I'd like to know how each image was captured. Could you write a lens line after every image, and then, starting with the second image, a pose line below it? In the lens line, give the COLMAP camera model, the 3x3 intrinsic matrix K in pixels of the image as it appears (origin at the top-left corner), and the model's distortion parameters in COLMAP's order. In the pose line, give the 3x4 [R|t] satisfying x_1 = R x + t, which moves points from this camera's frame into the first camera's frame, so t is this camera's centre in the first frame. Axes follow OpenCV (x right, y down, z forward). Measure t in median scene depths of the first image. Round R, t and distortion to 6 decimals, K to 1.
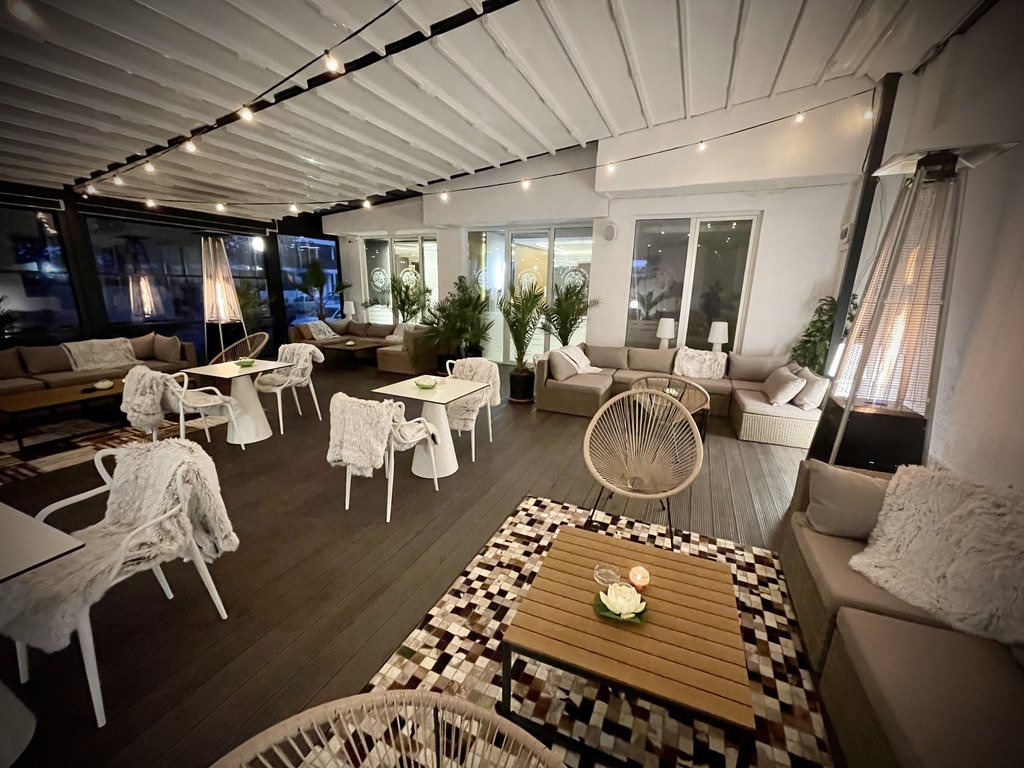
lens RADIAL K [[410.7, 0, 514.5], [0, 410.7, 385.6], [0, 0, 1]] dist [-0.008225, -0.000205]
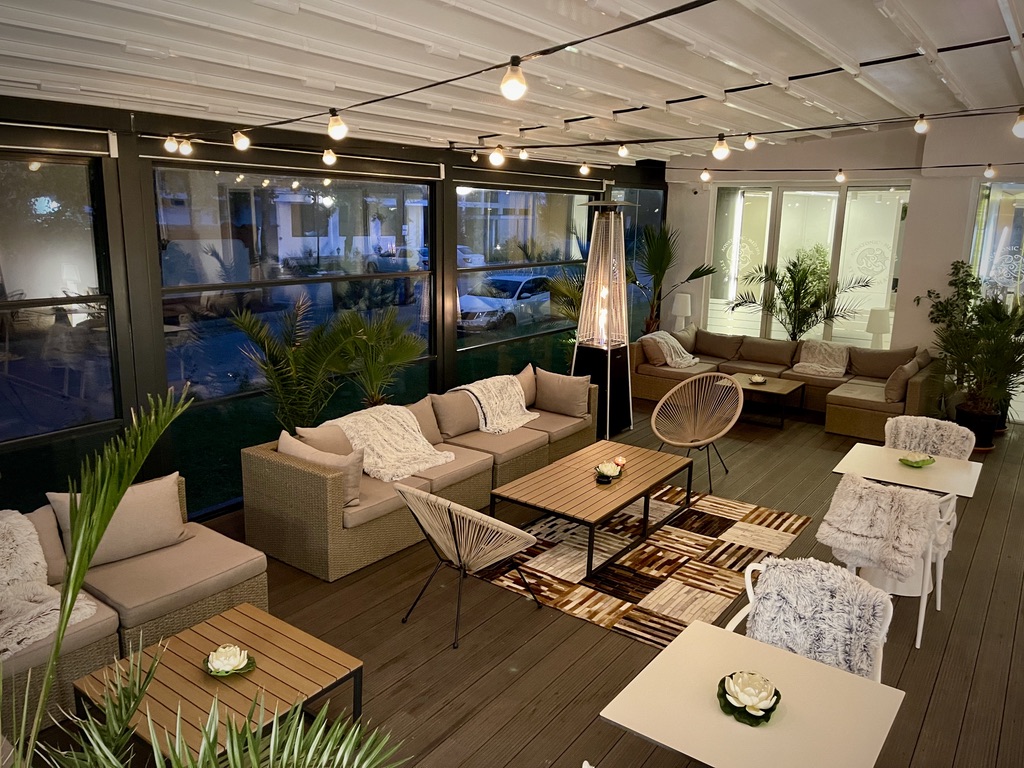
lens RADIAL K [[767.6, 0, 513.4], [0, 767.6, 364.4], [0, 0, 1]] dist [0.074345, -0.093938]
pose [[0.974854, 0.042617, -0.218731, -0.698833], [-0.054146, 0.997427, -0.046987, -0.079093], [0.216166, 0.057649, 0.974653, -0.173872]]
